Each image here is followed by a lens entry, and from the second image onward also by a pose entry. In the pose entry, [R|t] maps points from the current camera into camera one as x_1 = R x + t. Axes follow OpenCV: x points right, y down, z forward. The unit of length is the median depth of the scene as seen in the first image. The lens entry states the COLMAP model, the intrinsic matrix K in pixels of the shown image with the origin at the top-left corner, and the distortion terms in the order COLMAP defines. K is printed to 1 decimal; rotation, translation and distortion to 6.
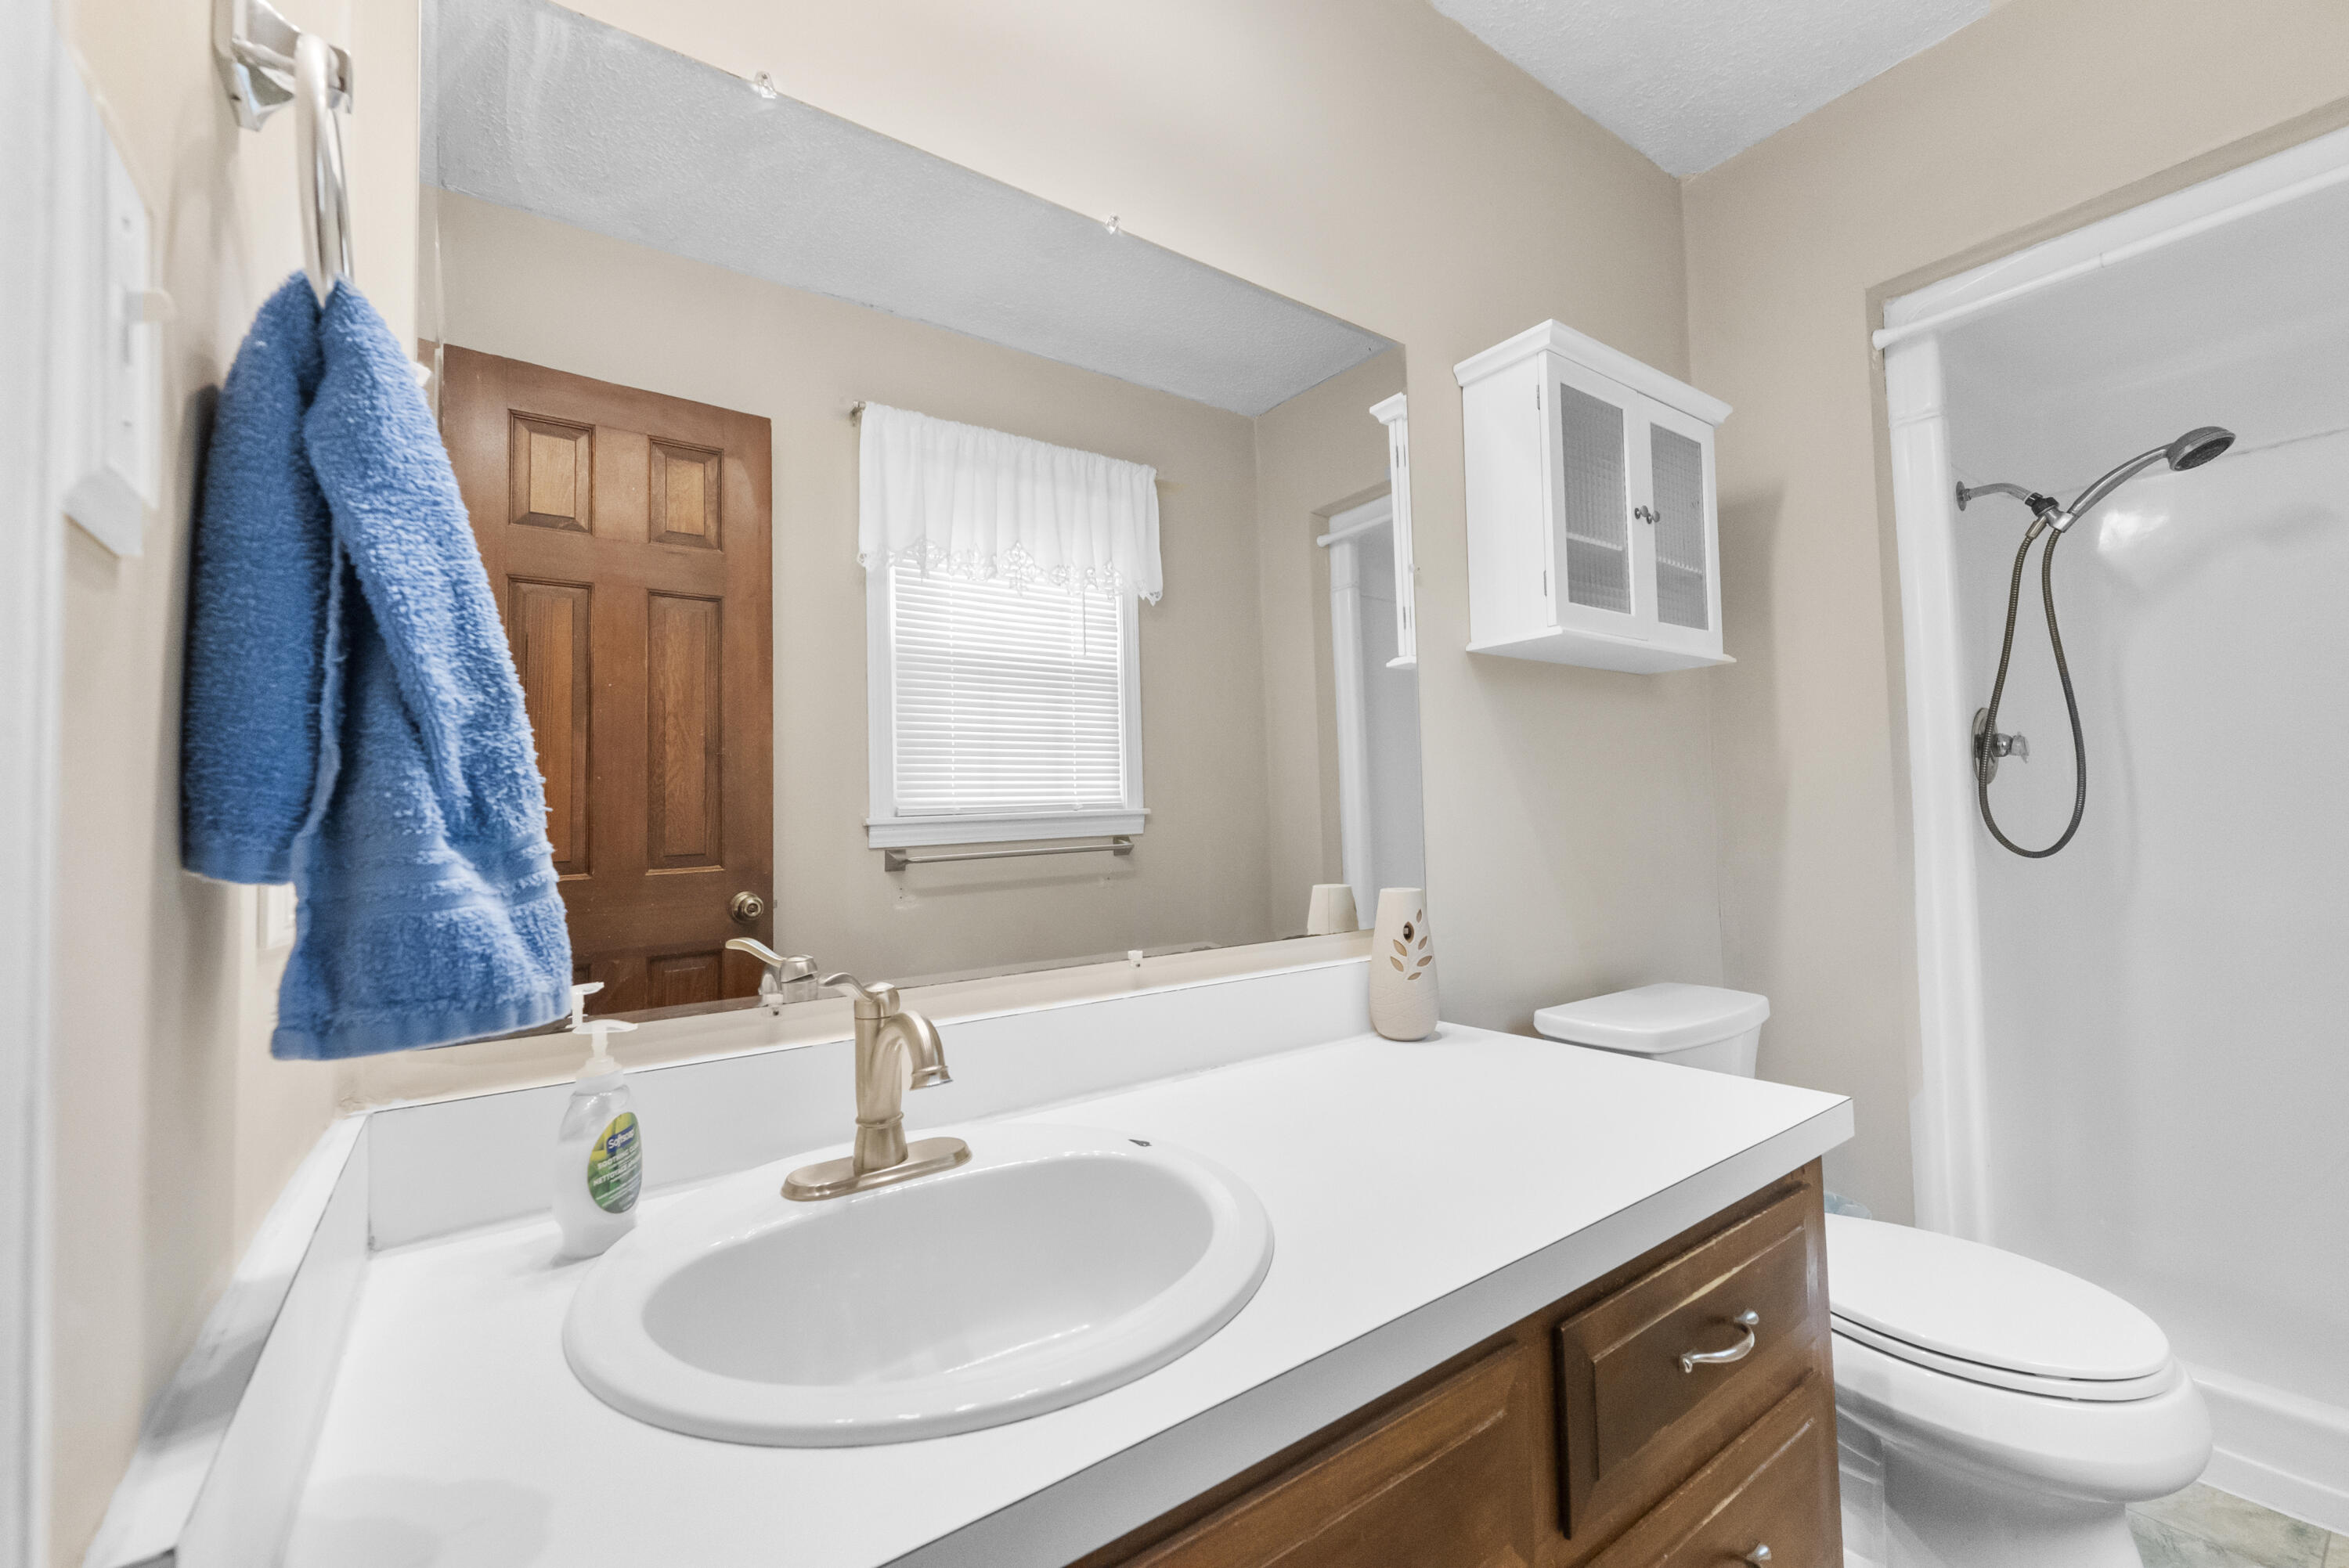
lens RADIAL K [[944.6, 0, 1172.3], [0, 944.6, 781.5], [0, 0, 1]] dist [-0.001403, -0.000163]
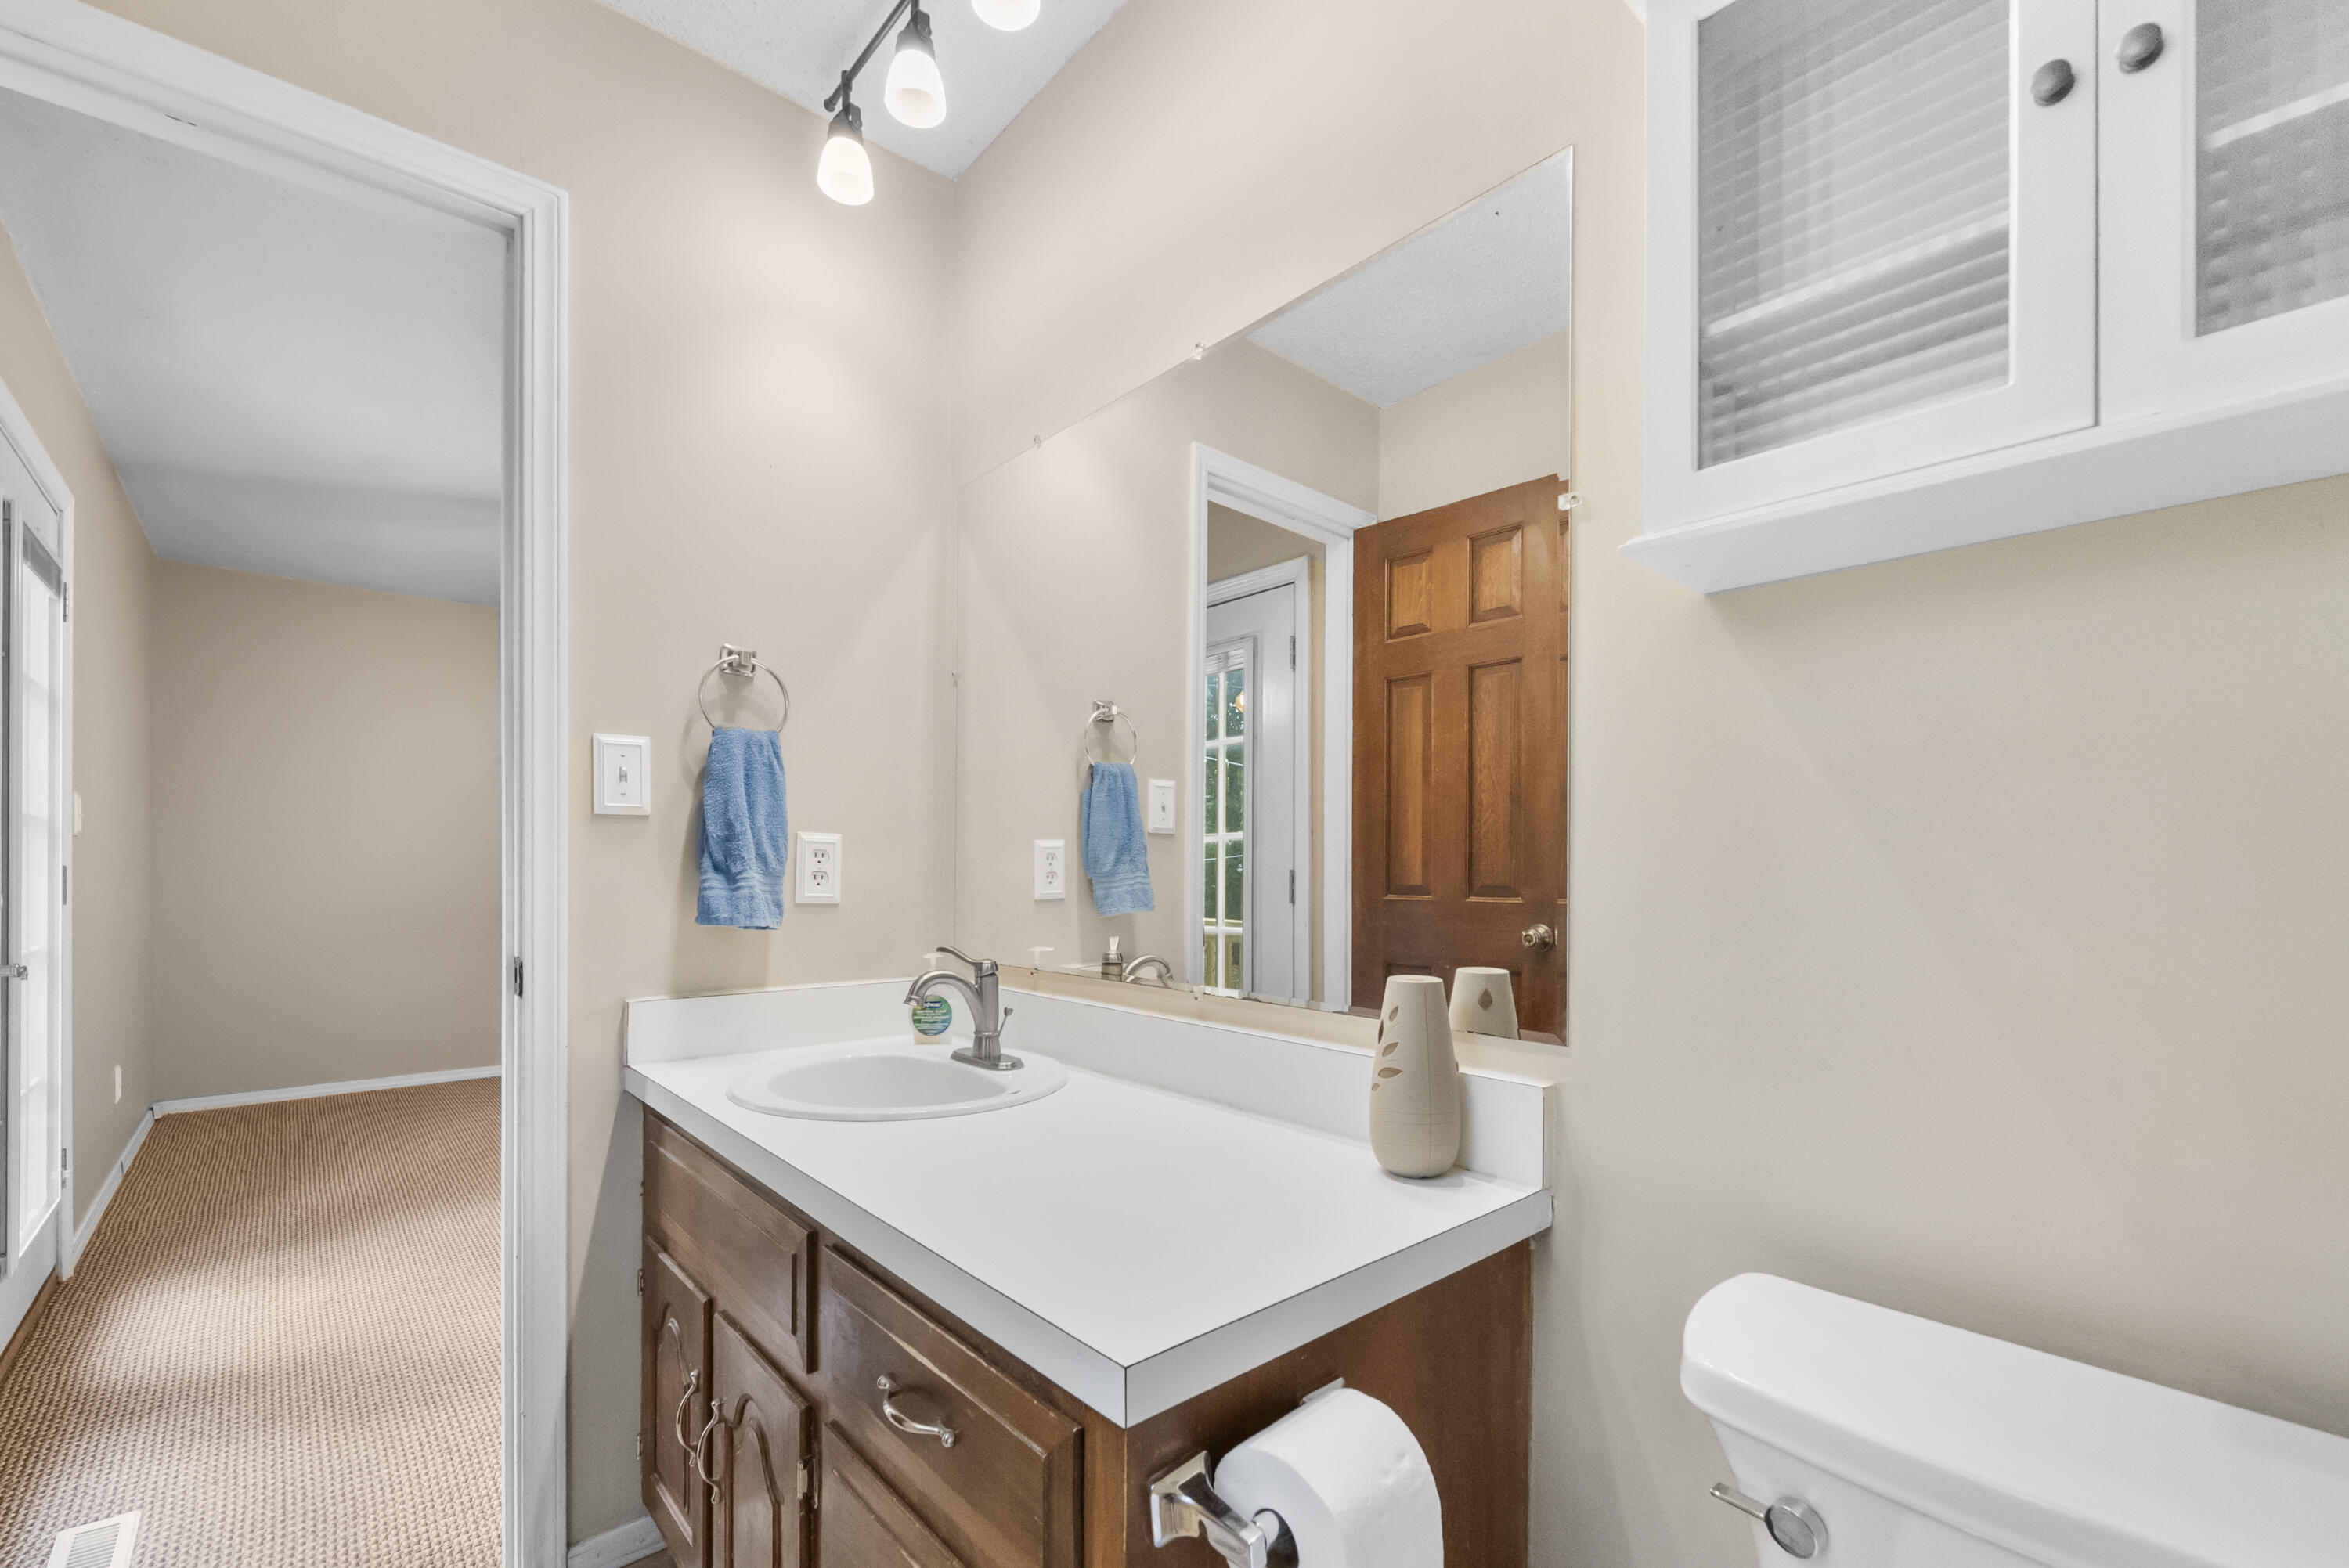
lens RADIAL K [[993.4, 0, 1175.9], [0, 993.4, 855.9], [0, 0, 1]] dist [-0.000451, -0.000060]
pose [[0.102529, 0.024175, -0.994436, 0.563804], [0.035512, 0.998978, 0.027947, -0.006615], [0.994096, -0.038180, 0.101566, 0.407126]]
